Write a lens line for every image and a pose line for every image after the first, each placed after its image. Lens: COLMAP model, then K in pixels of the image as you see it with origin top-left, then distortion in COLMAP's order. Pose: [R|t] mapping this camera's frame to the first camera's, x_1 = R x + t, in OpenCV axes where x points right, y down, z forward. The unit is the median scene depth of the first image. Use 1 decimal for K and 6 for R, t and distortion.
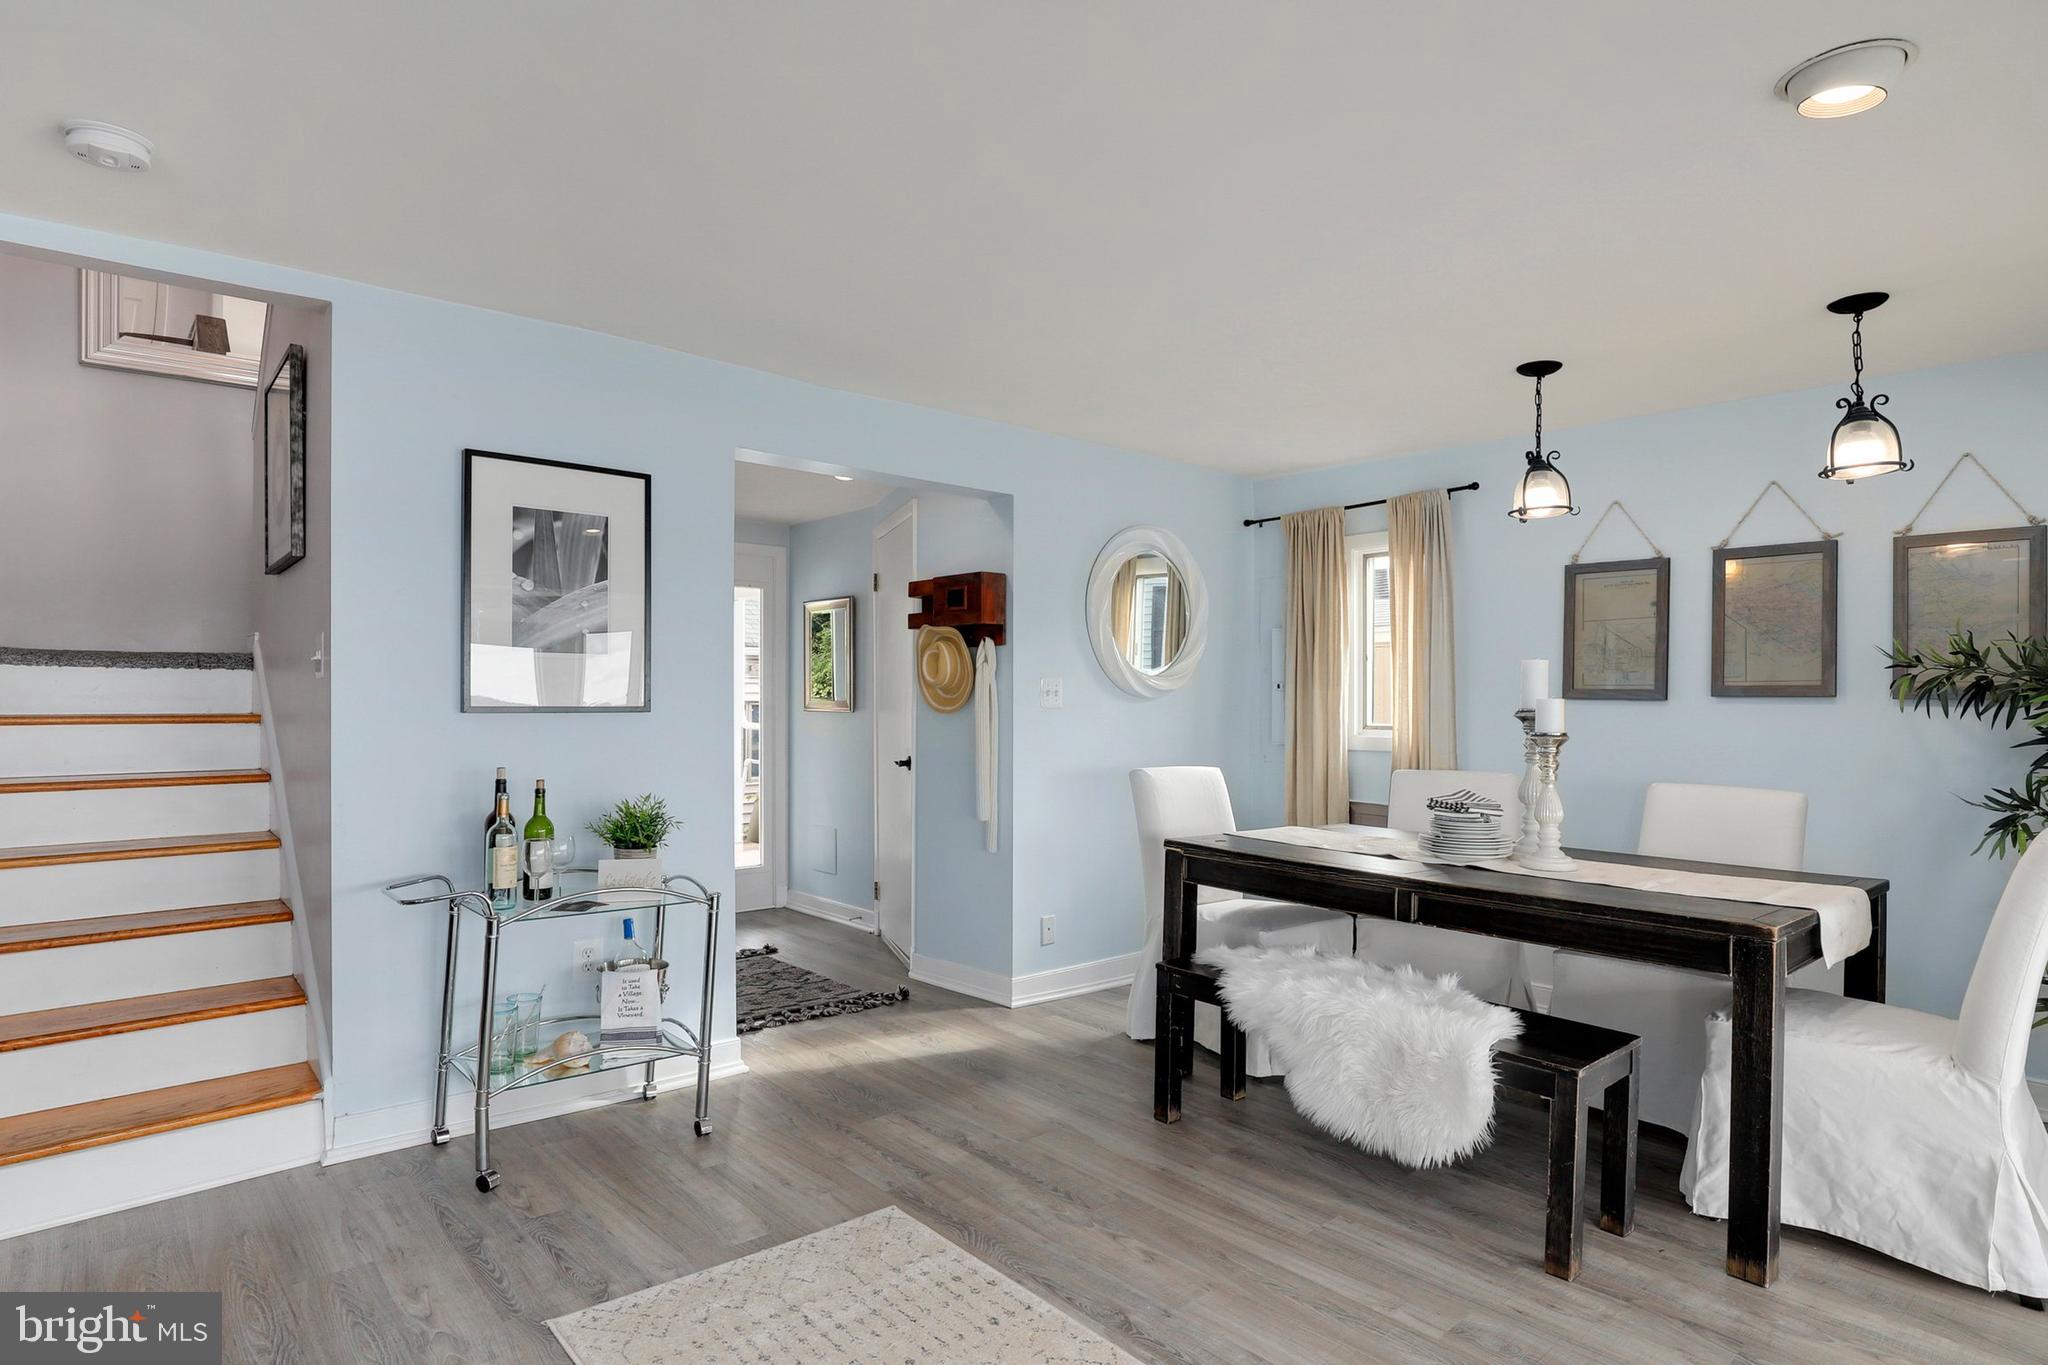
lens RADIAL K [[1084.1, 0, 1024.0], [0, 1084.1, 682.5], [0, 0, 1]] dist [-0.030846, 0.000818]
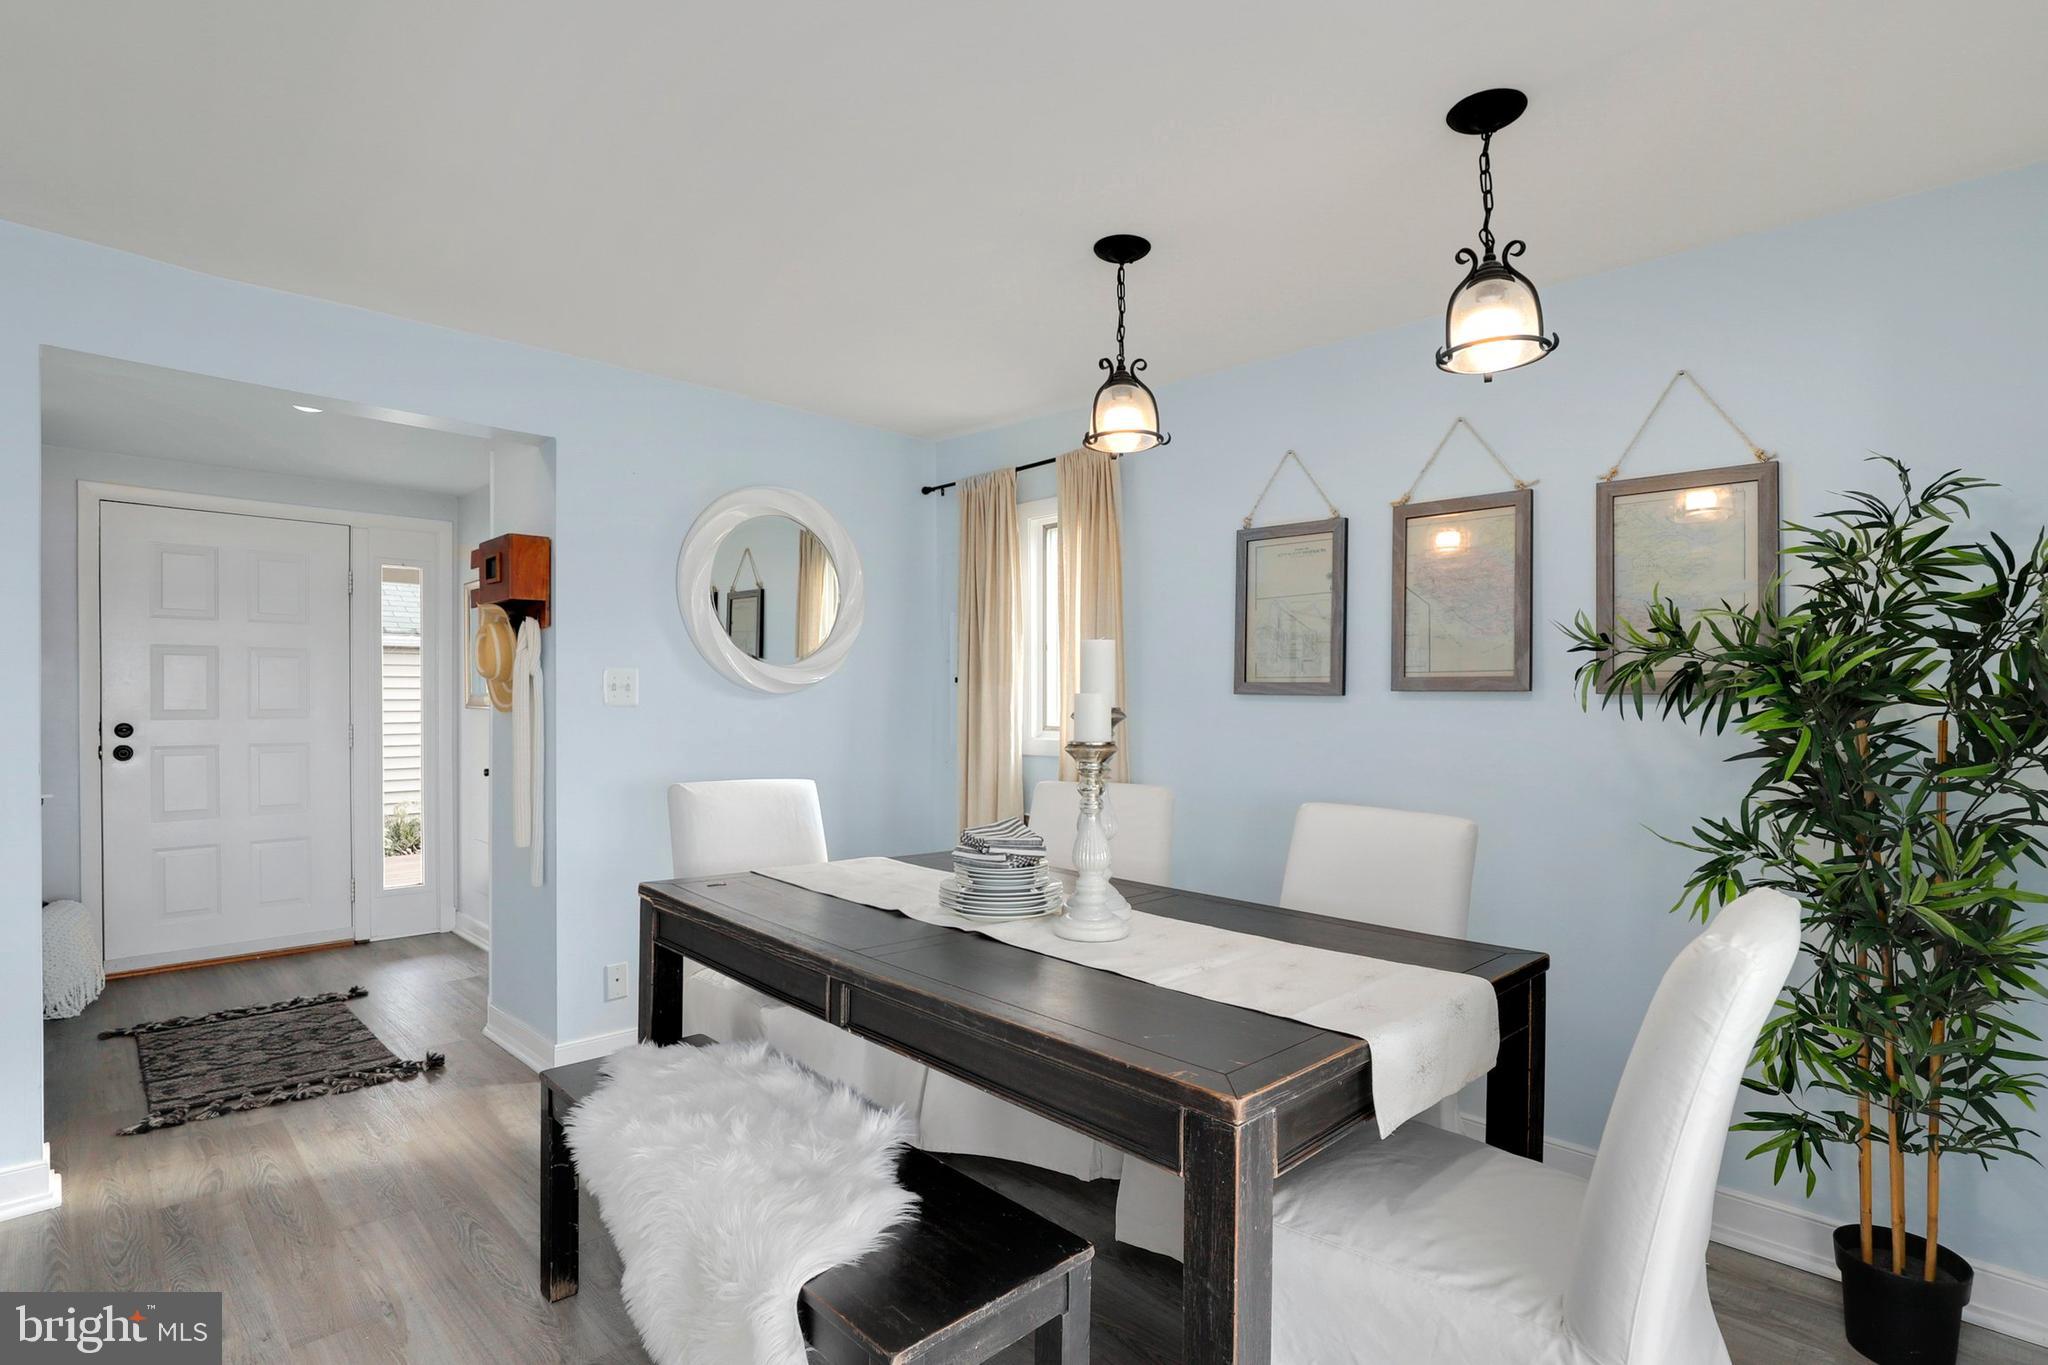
lens RADIAL K [[996.4, 0, 1031.0], [0, 996.4, 672.7], [0, 0, 1]] dist [-0.032563, -0.000432]
pose [[0.997847, 0.001281, 0.065575, 0.375409], [-0.000727, 0.999964, -0.008467, 0.006758], [-0.065583, 0.008401, 0.997812, 0.325896]]
